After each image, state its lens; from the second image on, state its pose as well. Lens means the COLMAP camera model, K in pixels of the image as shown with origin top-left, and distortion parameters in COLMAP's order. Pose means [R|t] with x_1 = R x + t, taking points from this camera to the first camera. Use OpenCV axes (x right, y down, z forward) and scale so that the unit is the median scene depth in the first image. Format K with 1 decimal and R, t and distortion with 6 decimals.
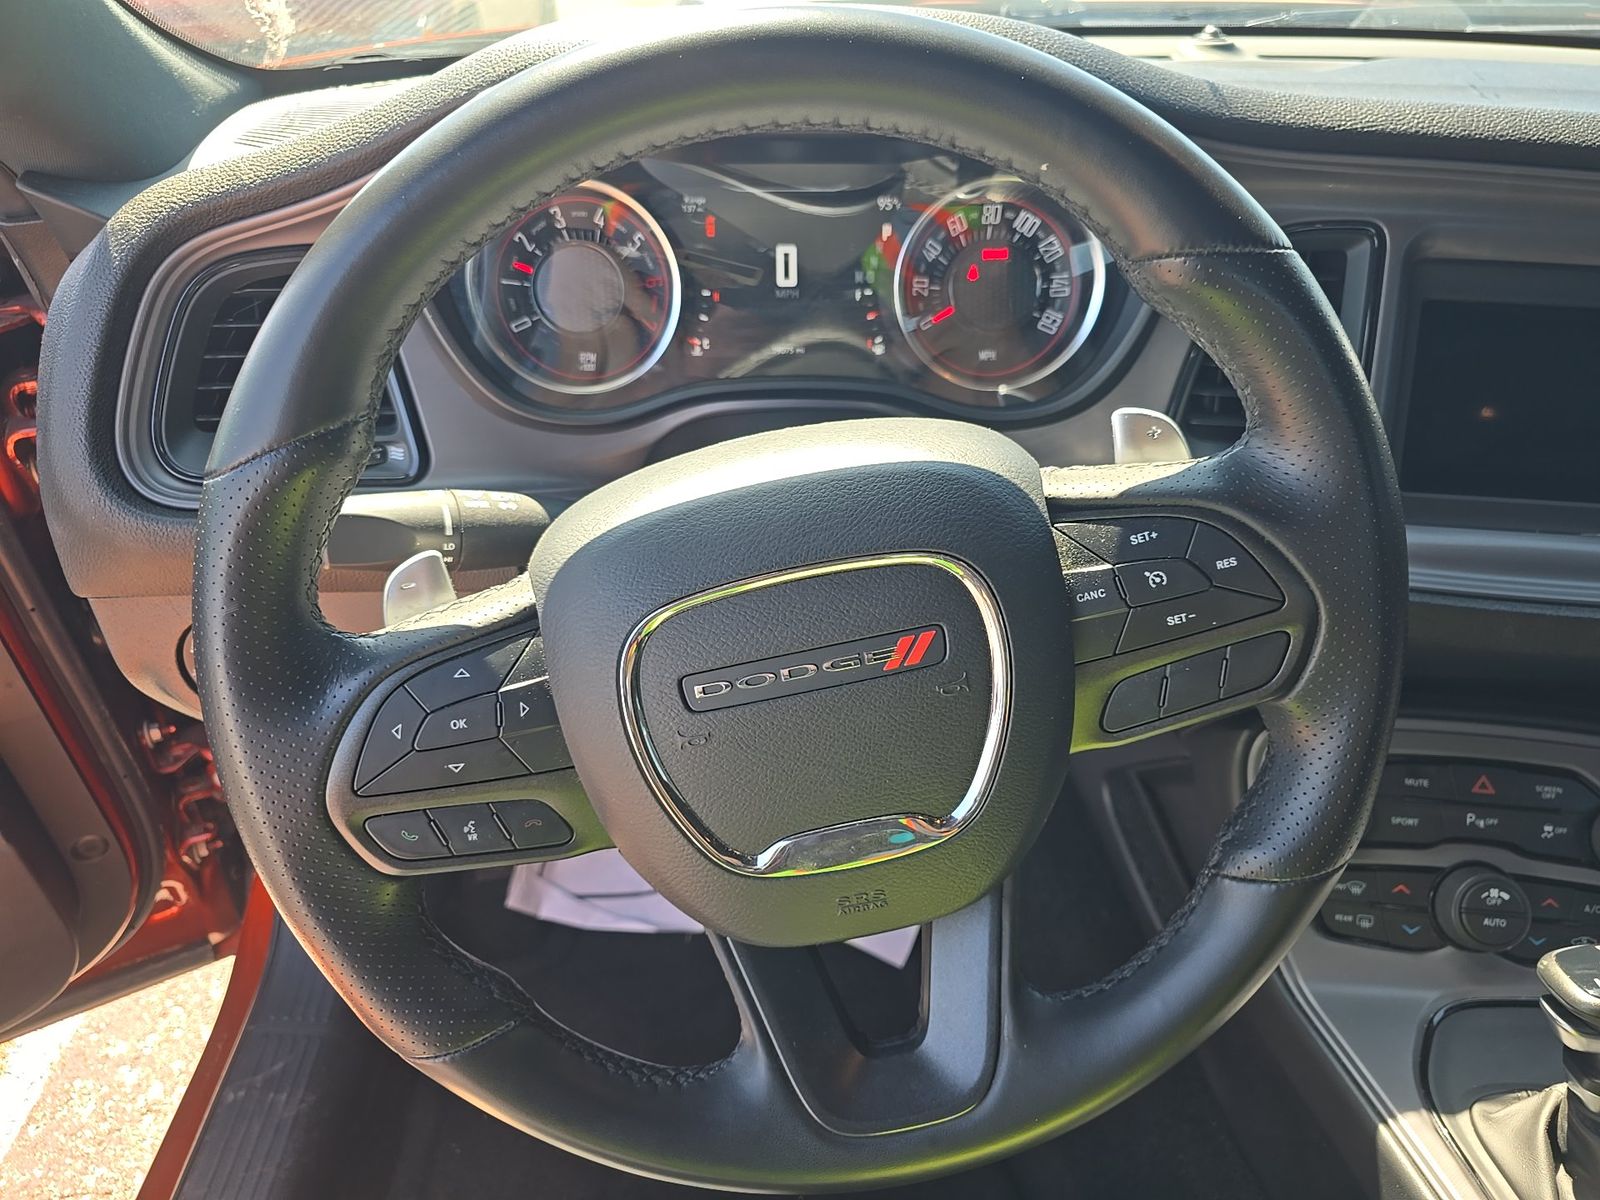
lens RADIAL K [[1111.3, 0, 801.2], [0, 1111.3, 600.8], [0, 0, 1]] dist [0.028401, -0.034878]
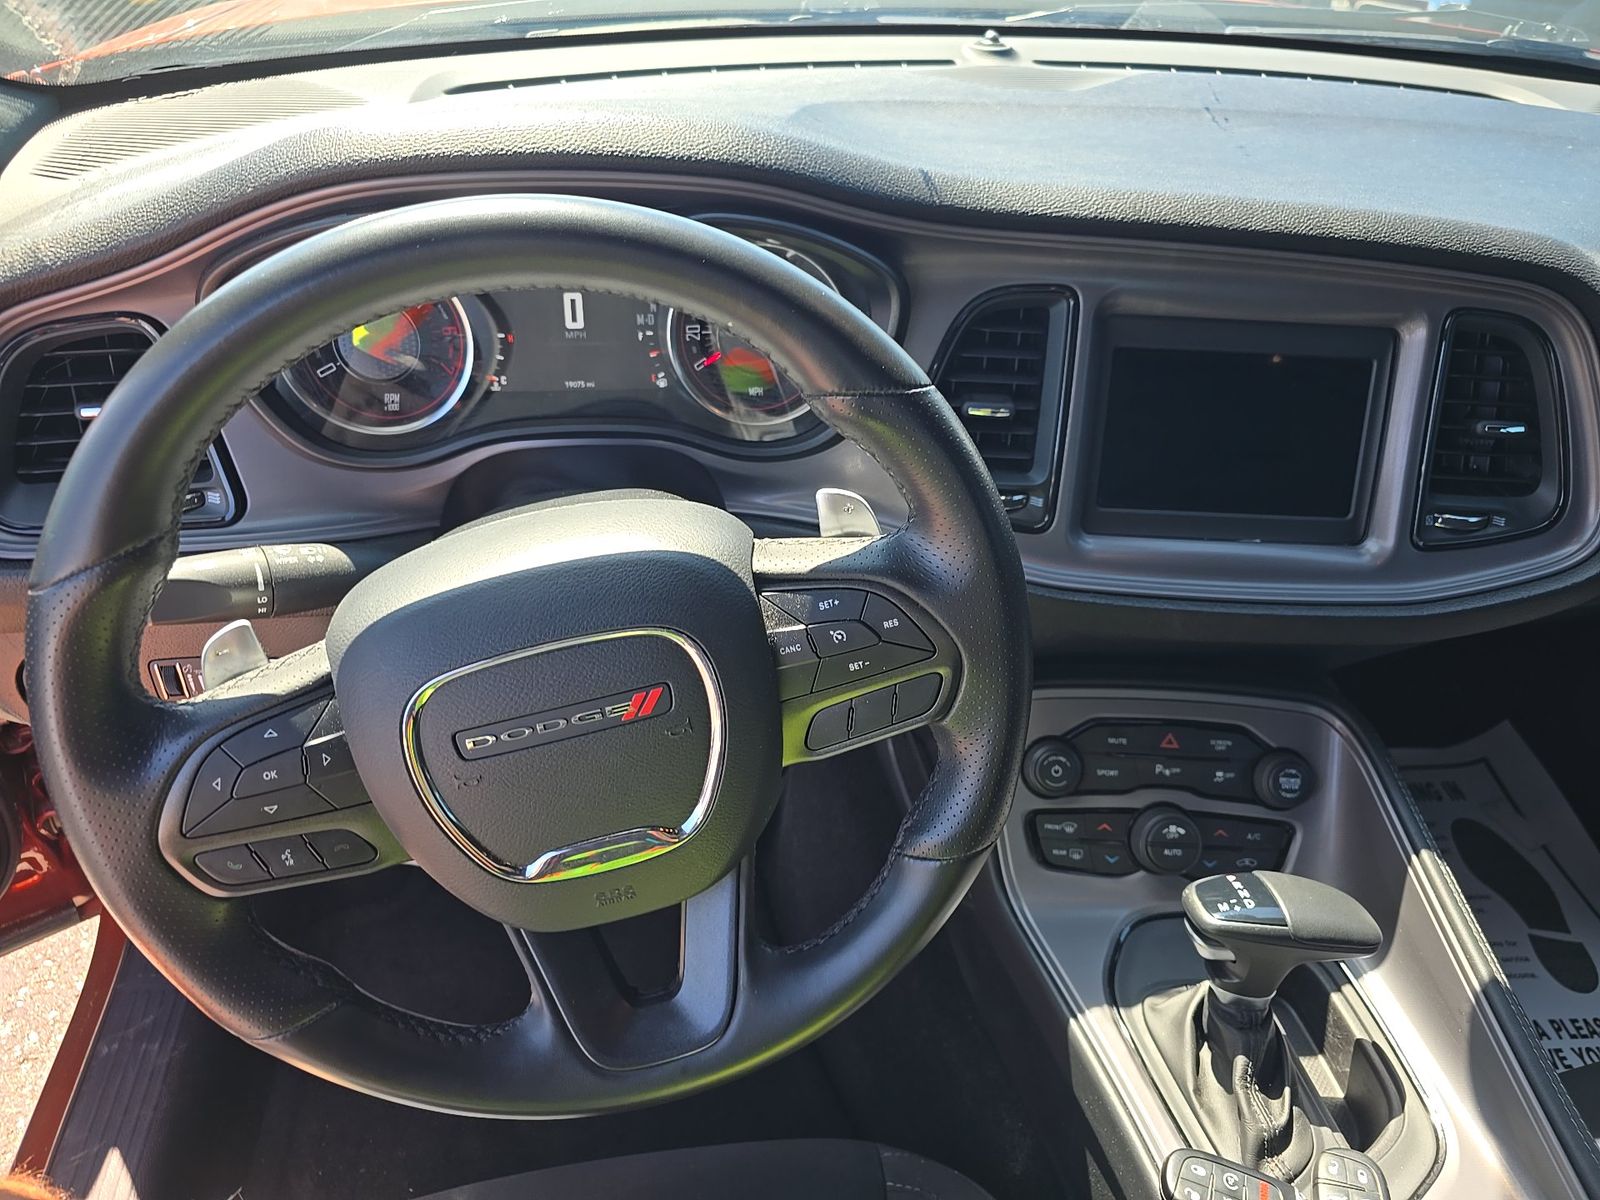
lens RADIAL K [[1110.4, 0, 804.6], [0, 1110.4, 599.9], [0, 0, 1]] dist [0.038588, -0.036109]
pose [[0.994405, -0.028965, 0.101590, 0.115457], [0.019308, 0.995310, 0.094788, -0.138338], [-0.103859, -0.092296, 0.990300, -0.188073]]
